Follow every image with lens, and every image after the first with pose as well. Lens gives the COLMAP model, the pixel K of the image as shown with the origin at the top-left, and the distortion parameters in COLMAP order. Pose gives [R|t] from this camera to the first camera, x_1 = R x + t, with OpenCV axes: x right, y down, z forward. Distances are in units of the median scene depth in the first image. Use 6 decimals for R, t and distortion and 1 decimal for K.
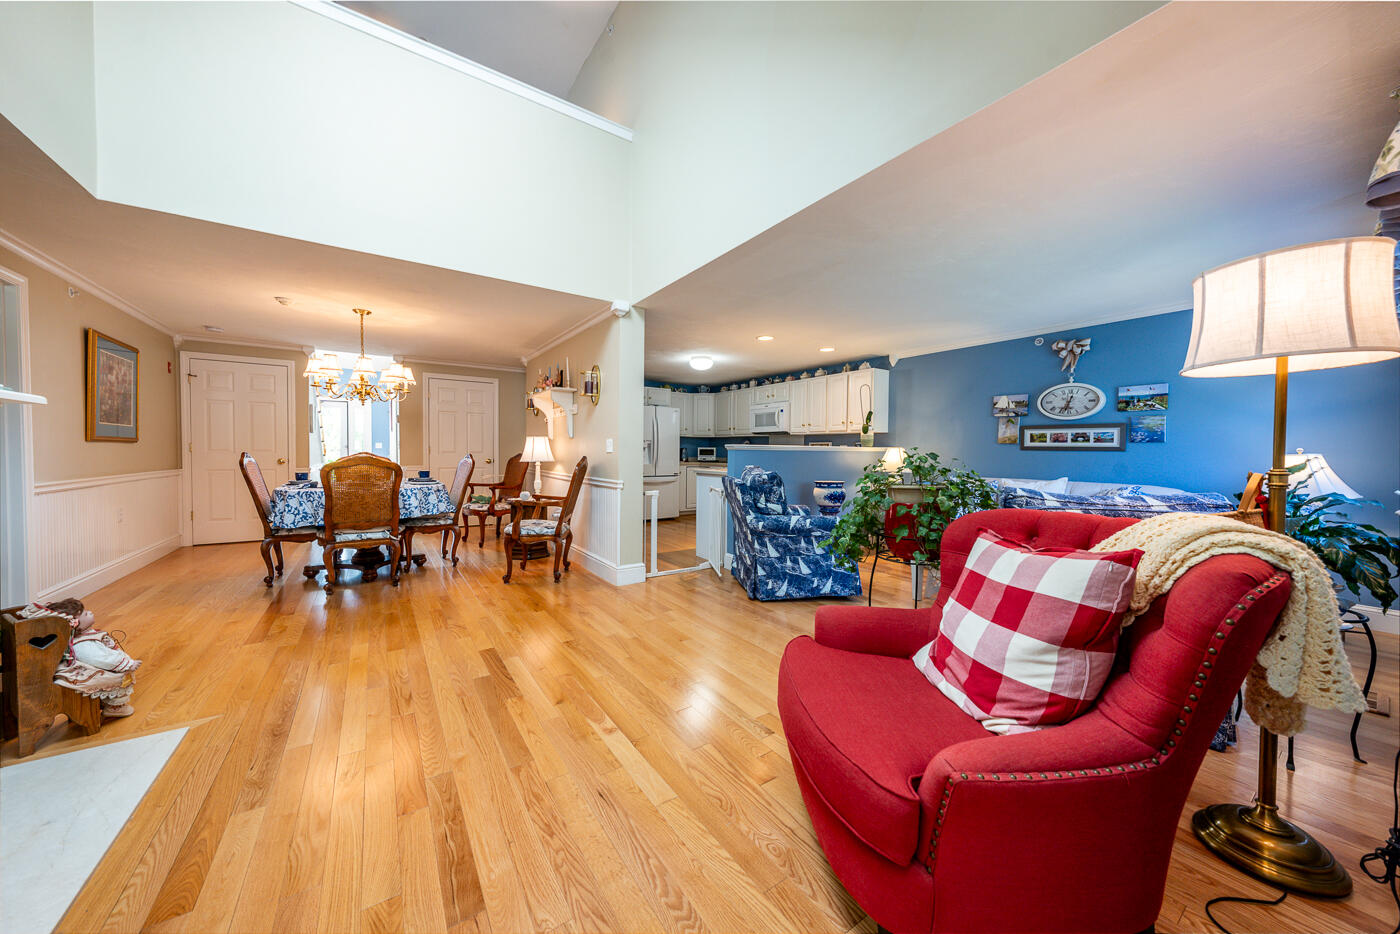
lens RADIAL K [[488.9, 0, 697.2], [0, 488.9, 465.0], [0, 0, 1]] dist [-0.003424, -0.000072]
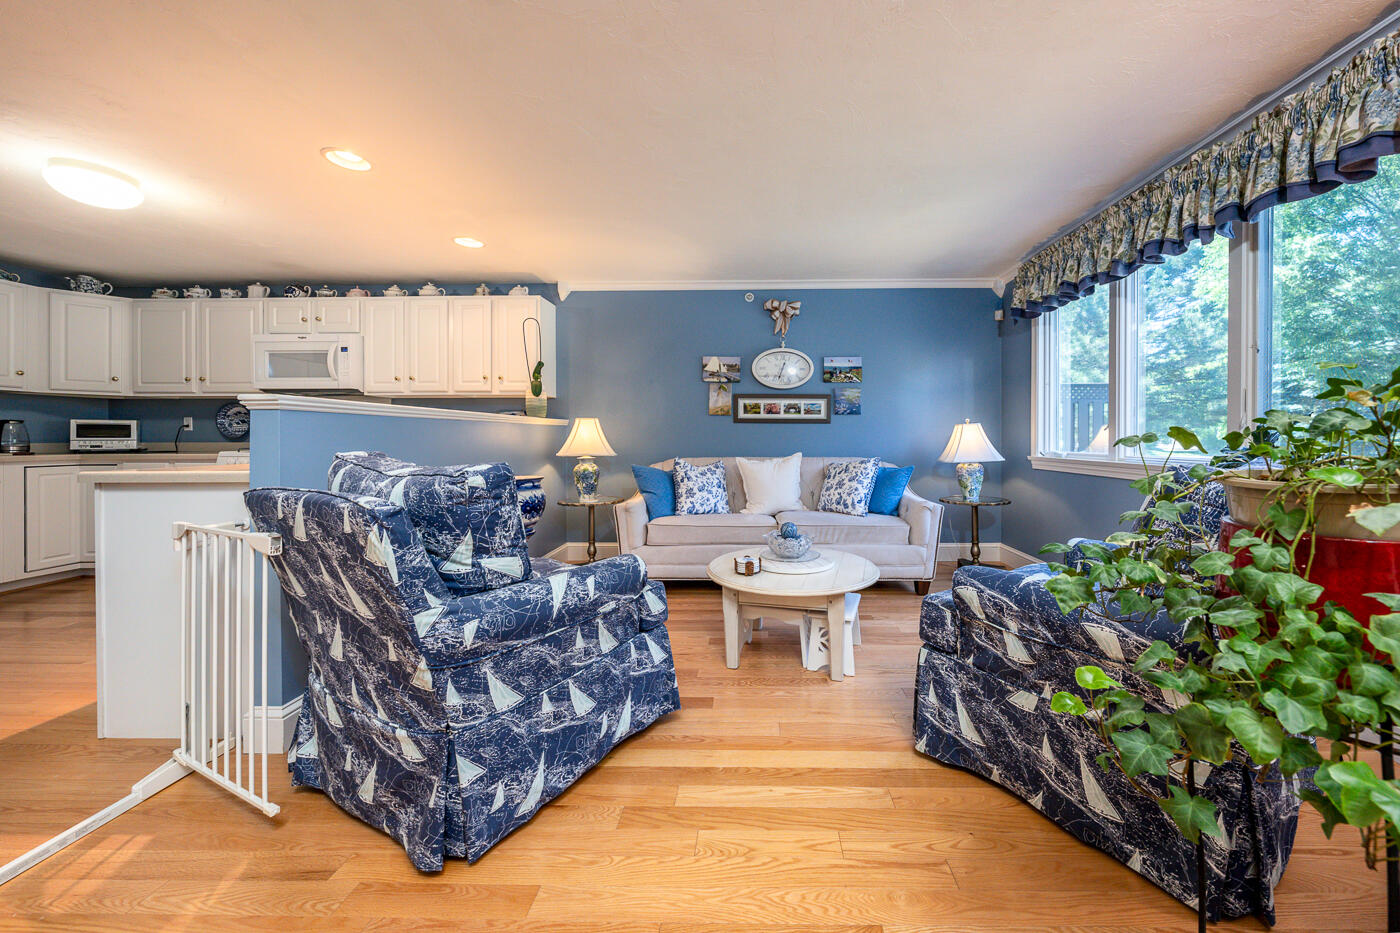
lens RADIAL K [[488.9, 0, 738.2], [0, 488.9, 441.6], [0, 0, 1]] dist [-0.003424, -0.000072]
pose [[0.572404, -0.016786, 0.819800, -0.026364], [0.030633, 0.999530, -0.000923, 0.003305], [-0.819399, 0.025641, 0.572650, 0.586650]]
